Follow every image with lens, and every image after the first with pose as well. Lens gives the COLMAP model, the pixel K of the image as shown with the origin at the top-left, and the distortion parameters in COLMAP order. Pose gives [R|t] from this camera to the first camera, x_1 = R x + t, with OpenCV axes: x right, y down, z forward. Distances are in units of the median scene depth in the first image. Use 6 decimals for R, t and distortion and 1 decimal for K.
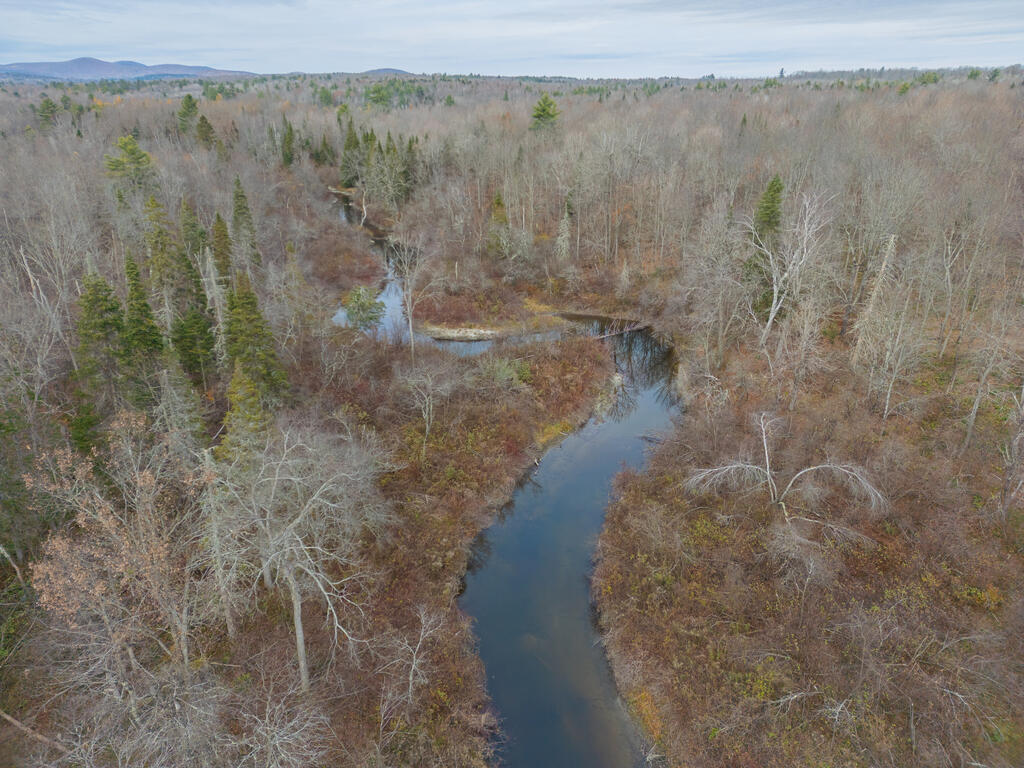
lens RADIAL K [[708.5, 0, 512.0], [0, 708.5, 384.0], [0, 0, 1]] dist [0.088476, -0.073792]
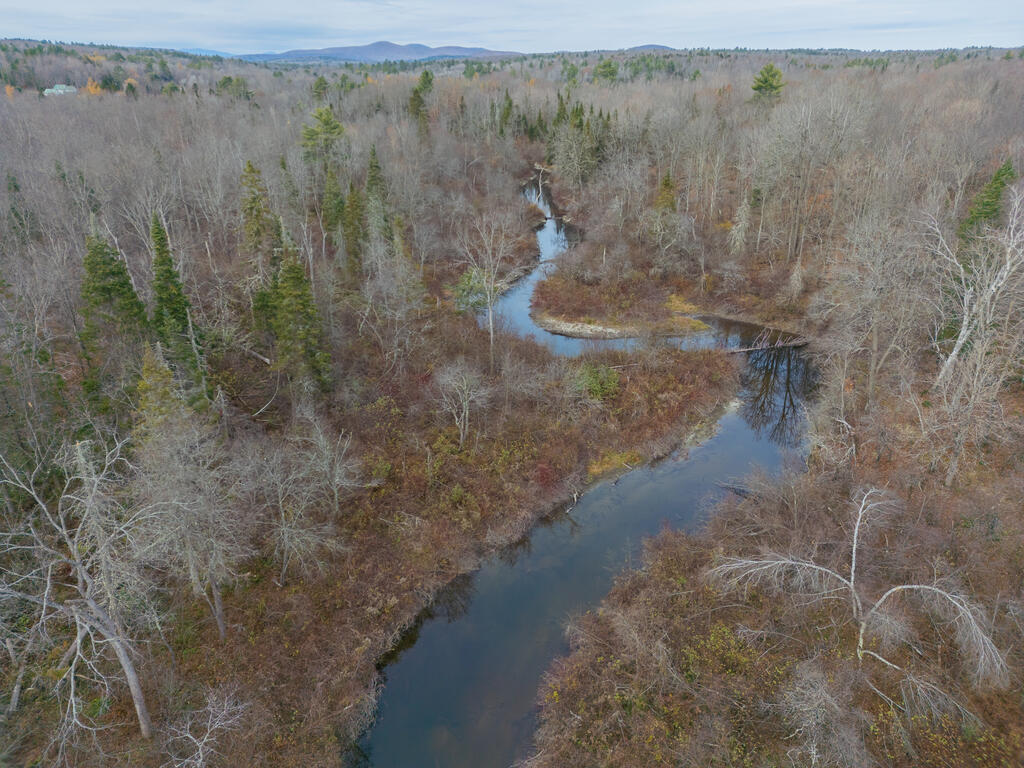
lens RADIAL K [[708.5, 0, 512.0], [0, 708.5, 384.0], [0, 0, 1]] dist [0.088476, -0.073792]
pose [[0.946019, 0.127559, -0.297955, 0.105953], [-0.119708, 0.991810, 0.044531, -0.026713], [0.301195, -0.006460, 0.953541, 0.100652]]
